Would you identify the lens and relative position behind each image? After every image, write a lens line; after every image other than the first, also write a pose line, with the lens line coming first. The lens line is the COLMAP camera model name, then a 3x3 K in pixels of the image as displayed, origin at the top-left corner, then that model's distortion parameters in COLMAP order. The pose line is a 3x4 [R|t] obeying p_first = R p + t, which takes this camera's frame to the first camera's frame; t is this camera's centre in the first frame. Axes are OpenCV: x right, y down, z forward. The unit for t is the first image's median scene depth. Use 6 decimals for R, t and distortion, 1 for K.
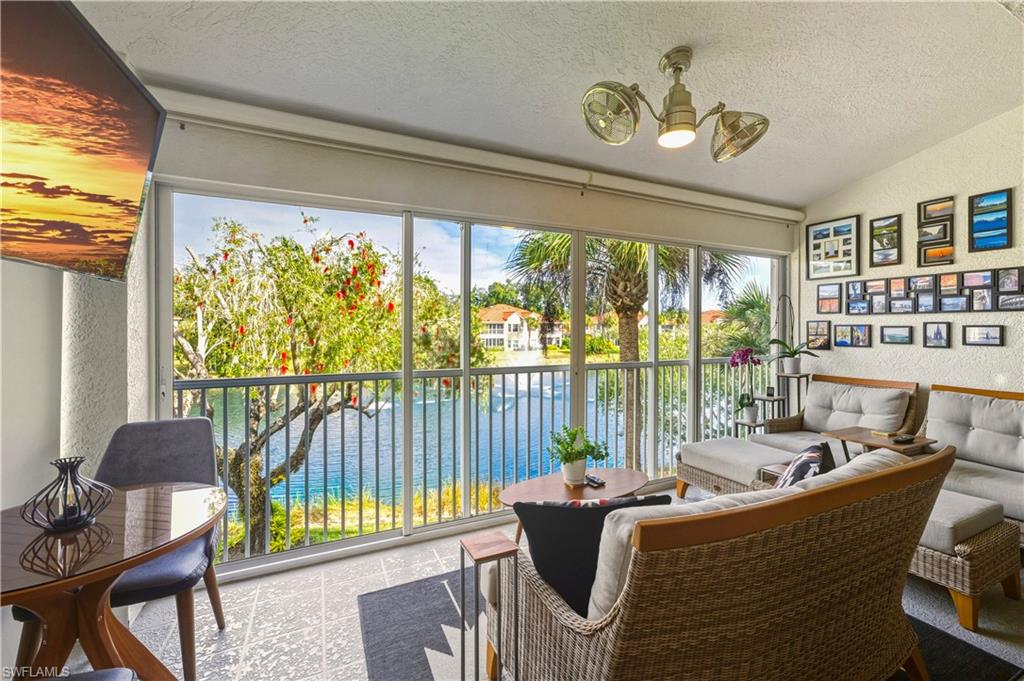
lens RADIAL K [[417.2, 0, 516.1], [0, 417.2, 332.1], [0, 0, 1]] dist [-0.001878, 0.001252]
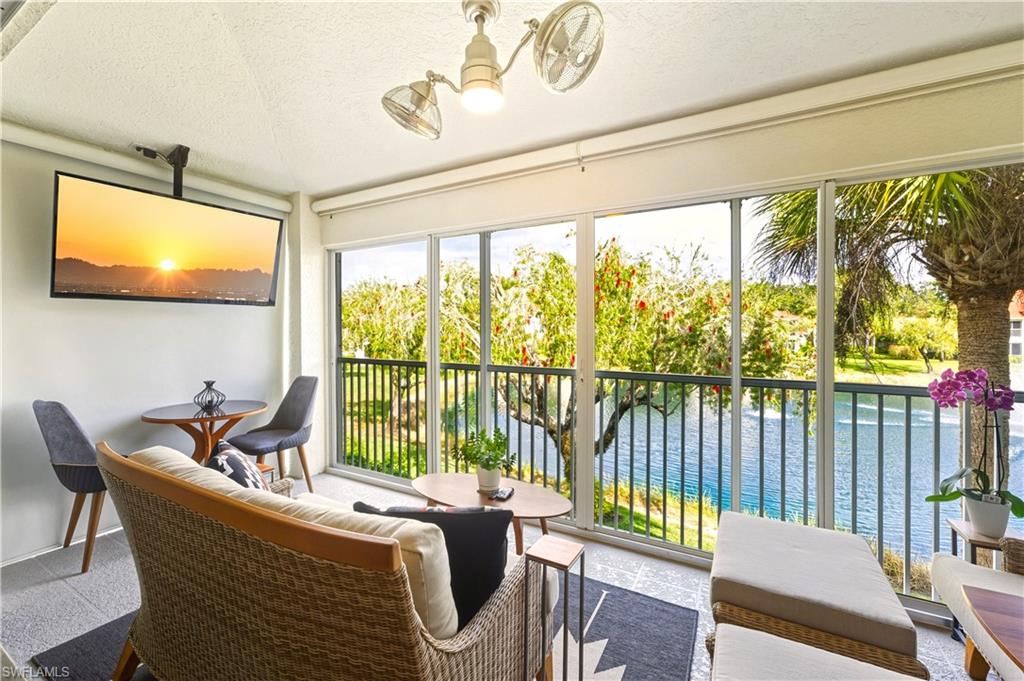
lens RADIAL K [[417.2, 0, 505.0], [0, 417.2, 324.5], [0, 0, 1]] dist [-0.001878, 0.001252]
pose [[0.569659, 0.005352, -0.821864, 0.373345], [-0.013625, 0.999903, -0.002932, -0.004521], [0.821768, 0.012868, 0.569676, 0.191881]]
